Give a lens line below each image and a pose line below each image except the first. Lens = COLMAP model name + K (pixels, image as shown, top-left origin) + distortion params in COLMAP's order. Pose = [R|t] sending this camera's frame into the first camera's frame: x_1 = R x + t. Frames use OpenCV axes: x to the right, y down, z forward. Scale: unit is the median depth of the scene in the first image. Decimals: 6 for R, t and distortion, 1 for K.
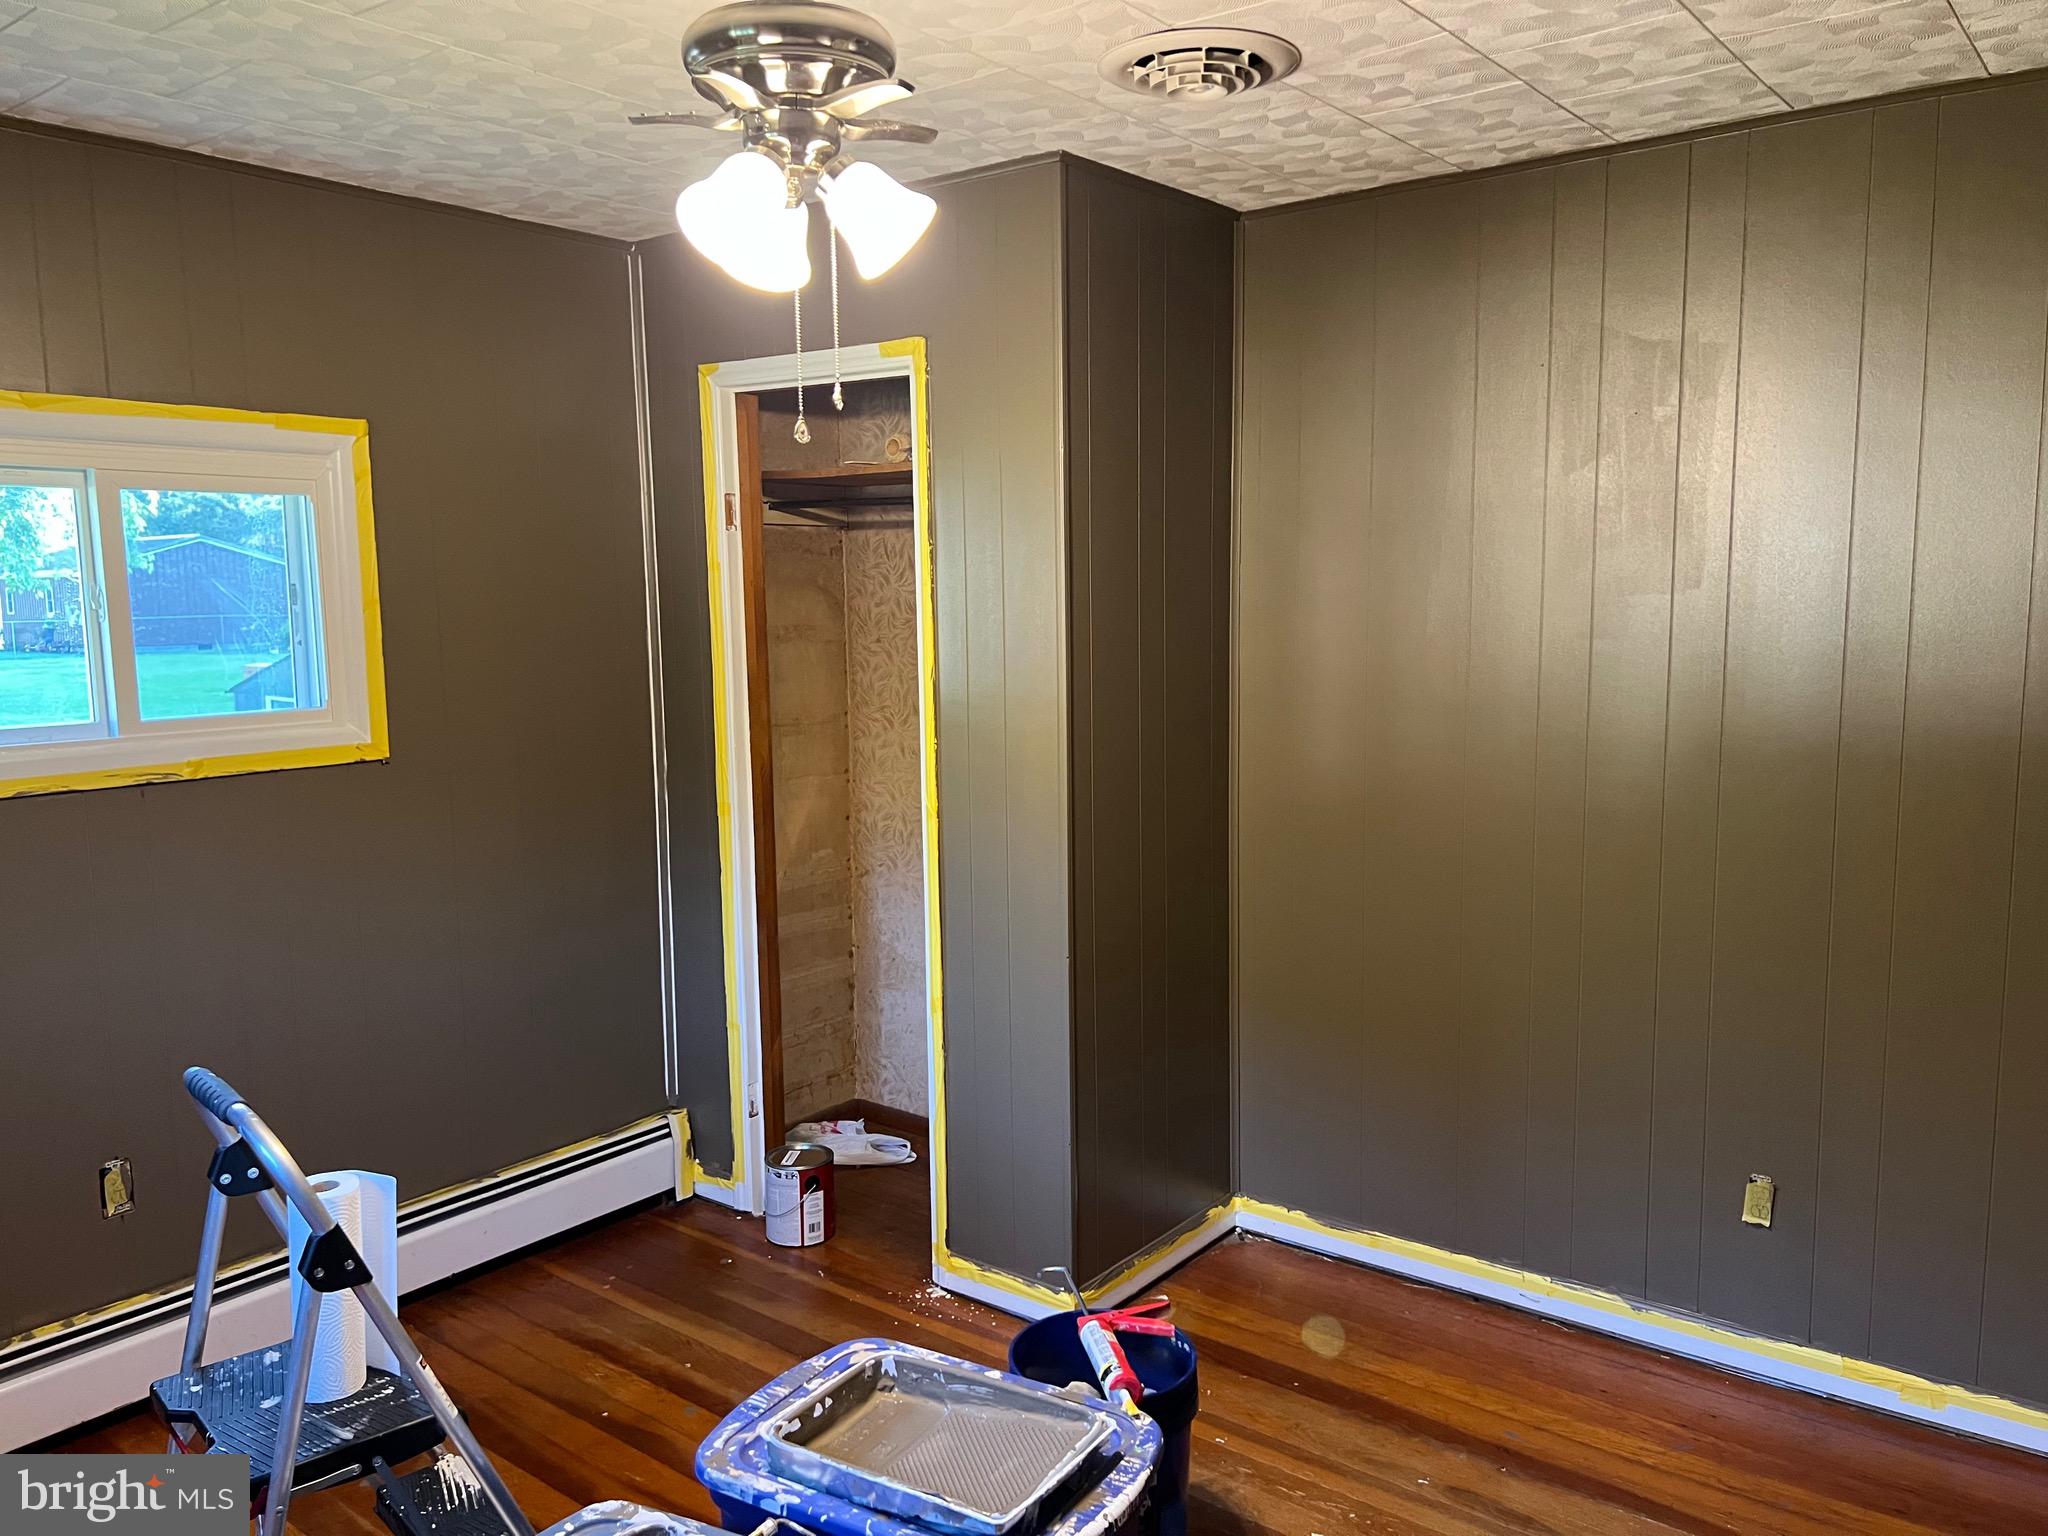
lens RADIAL K [[1523.0, 0, 1034.7], [0, 1523.0, 777.4], [0, 0, 1]] dist [0.069656, -0.079448]
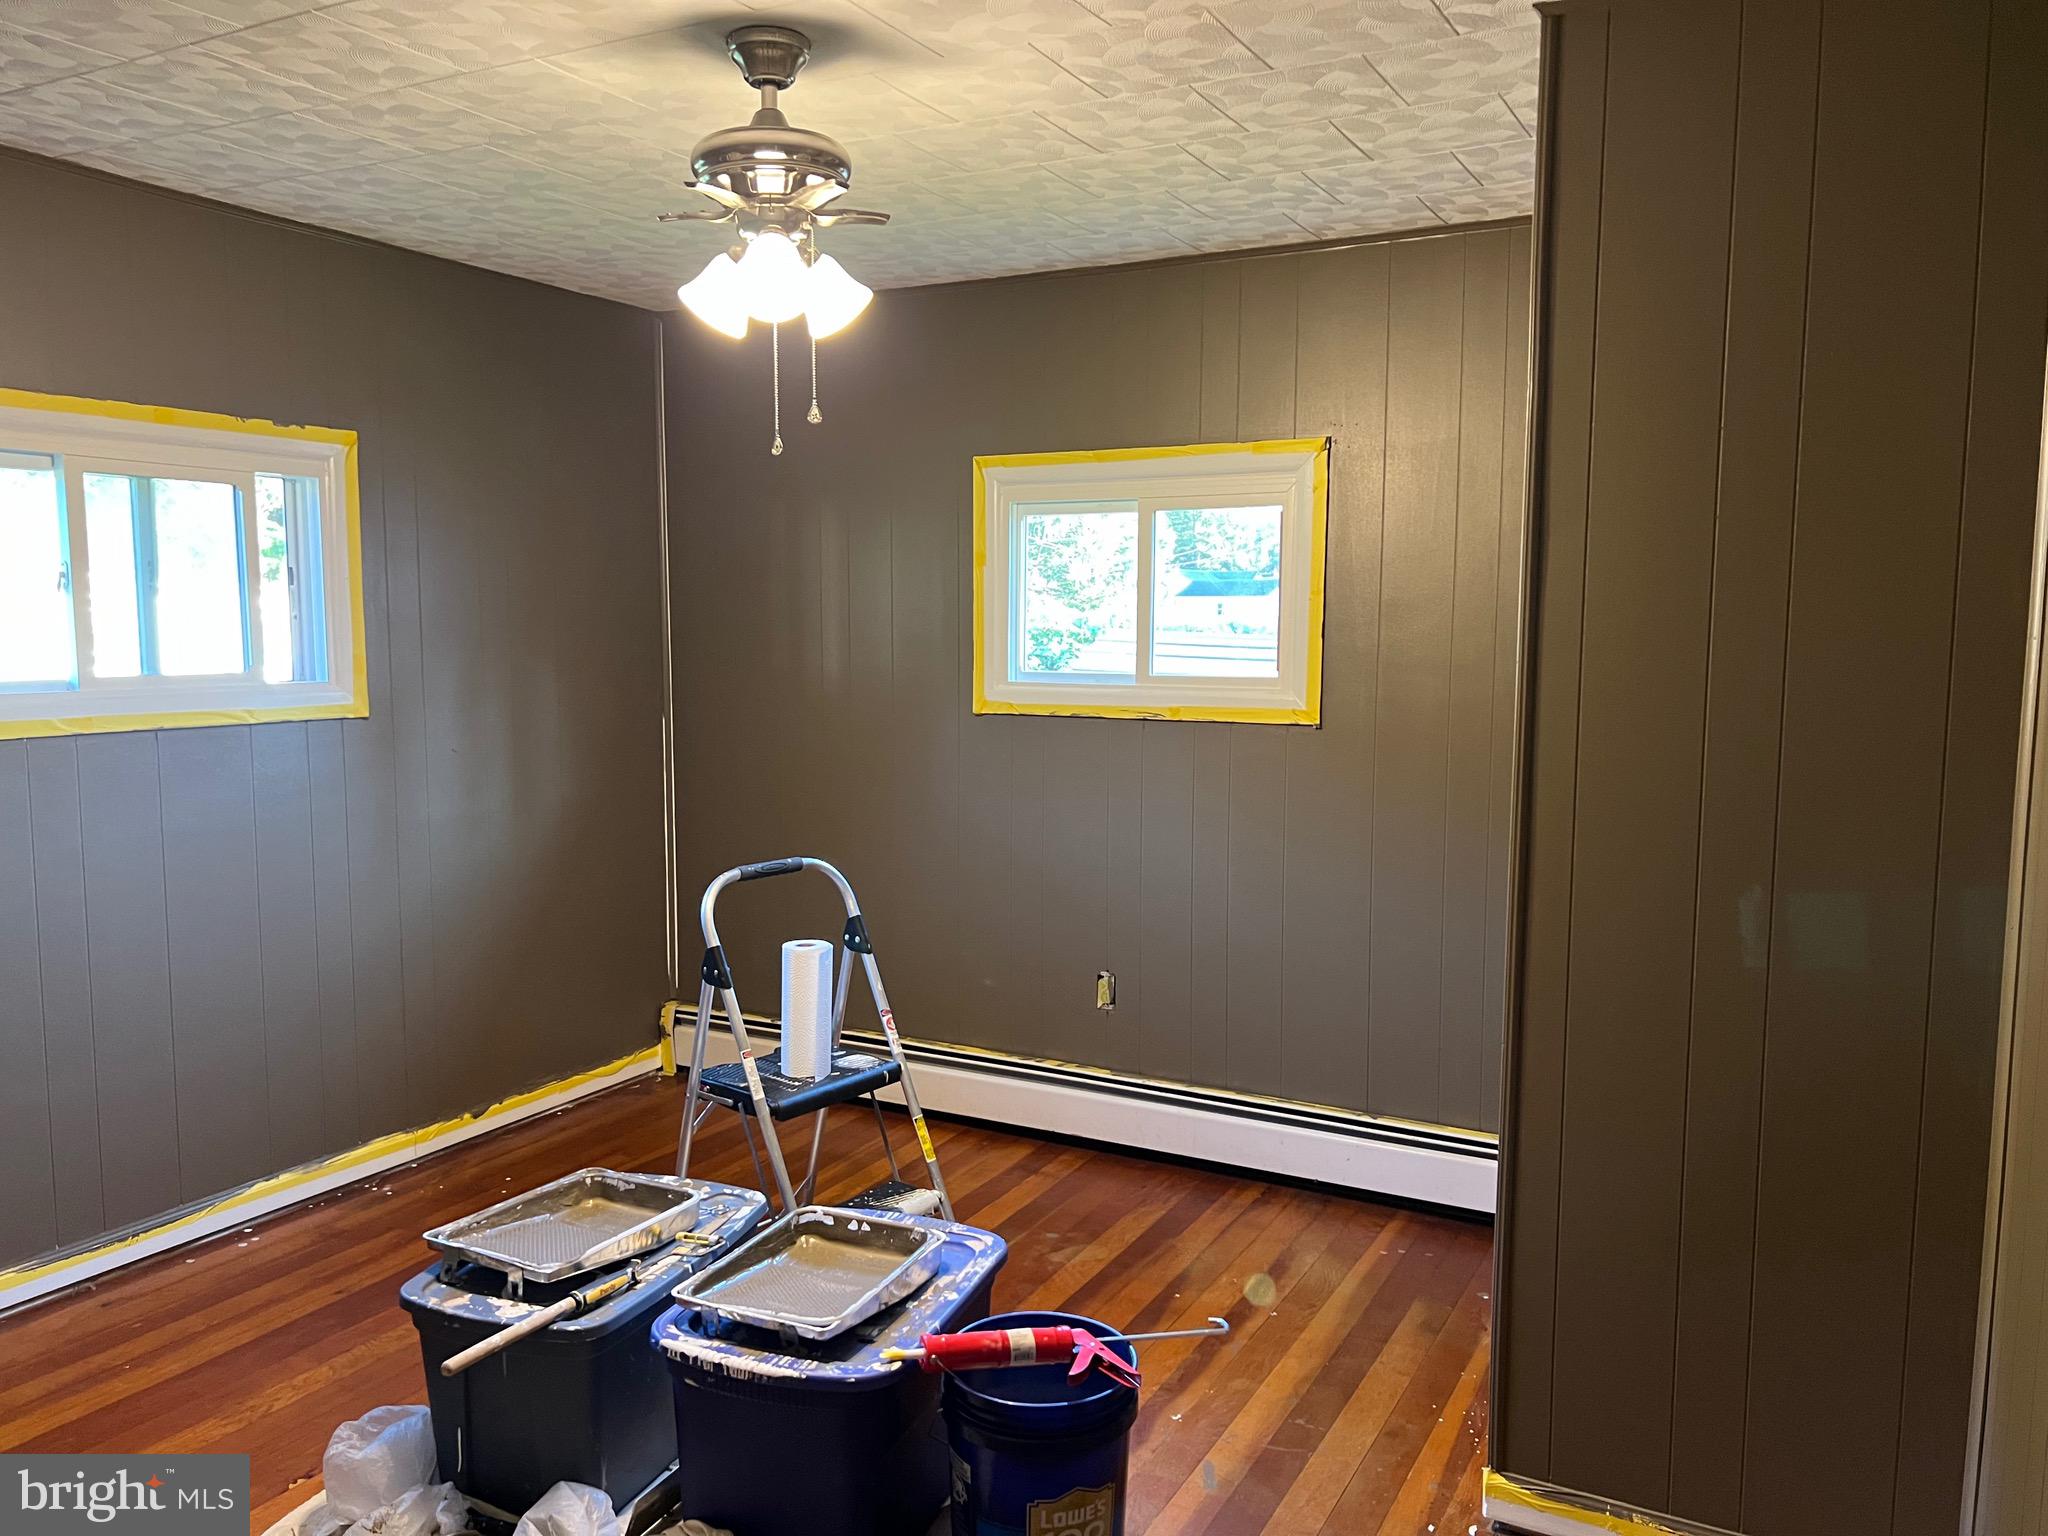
lens RADIAL K [[1523.0, 0, 1034.7], [0, 1523.0, 777.4], [0, 0, 1]] dist [0.069656, -0.079448]
pose [[0.170631, 0.115803, -0.978506, 0.787211], [-0.128136, 0.987245, 0.094493, -0.062722], [0.976968, 0.109258, 0.183293, 0.650958]]
